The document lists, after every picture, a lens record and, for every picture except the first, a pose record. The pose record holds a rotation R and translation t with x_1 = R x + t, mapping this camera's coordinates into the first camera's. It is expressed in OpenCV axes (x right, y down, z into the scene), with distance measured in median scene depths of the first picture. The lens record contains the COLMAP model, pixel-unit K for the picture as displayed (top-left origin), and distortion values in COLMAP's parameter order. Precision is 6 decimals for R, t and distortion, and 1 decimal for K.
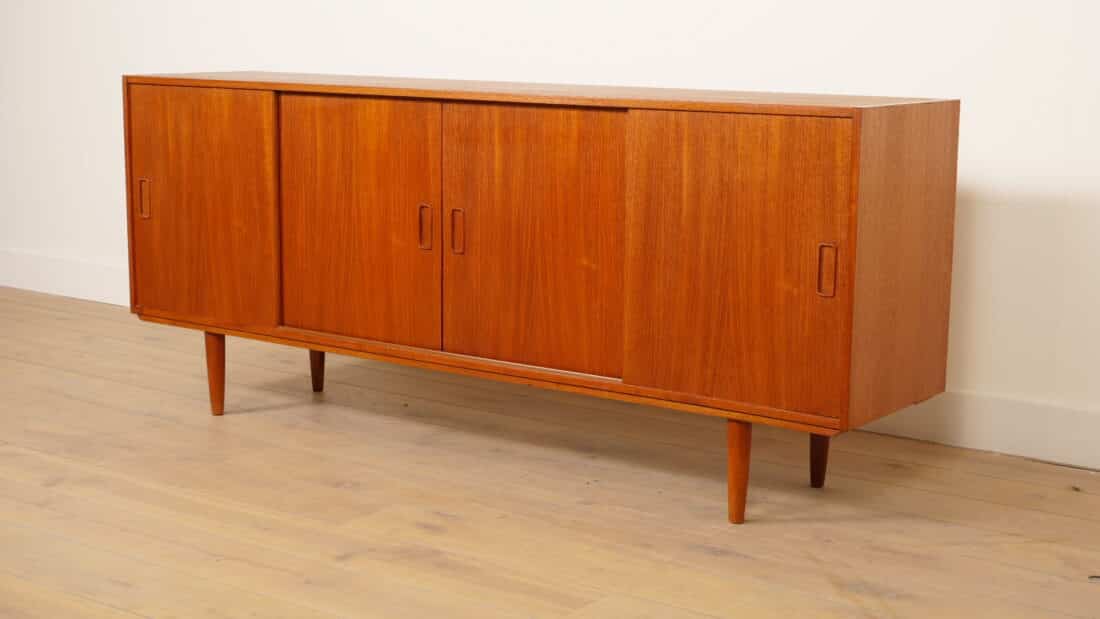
lens RADIAL K [[1700.1, 0, 548.2], [0, 1700.1, 309.8], [0, 0, 1]] dist [0.035073, 0.000000]
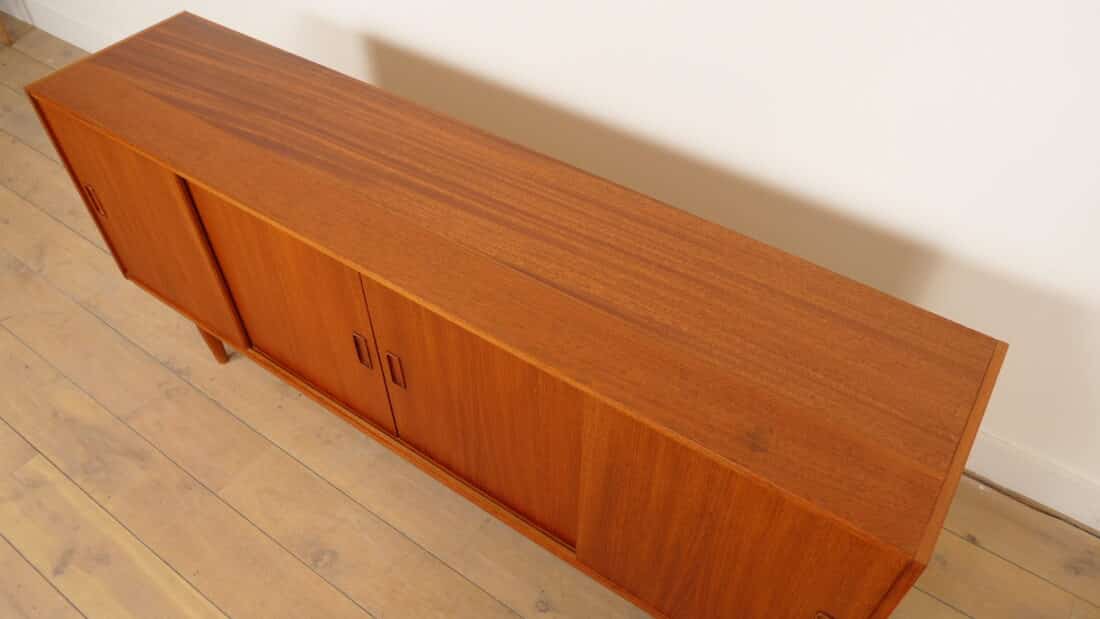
lens RADIAL K [[801.0, 0, 545.3], [0, 801.0, 317.3], [0, 0, 1]] dist [-0.040373, 0.001364]
pose [[0.999616, -0.024764, 0.012436, 0.023902], [0.012284, 0.798260, 0.602188, -0.351692], [-0.024839, -0.601804, 0.798257, 0.715729]]
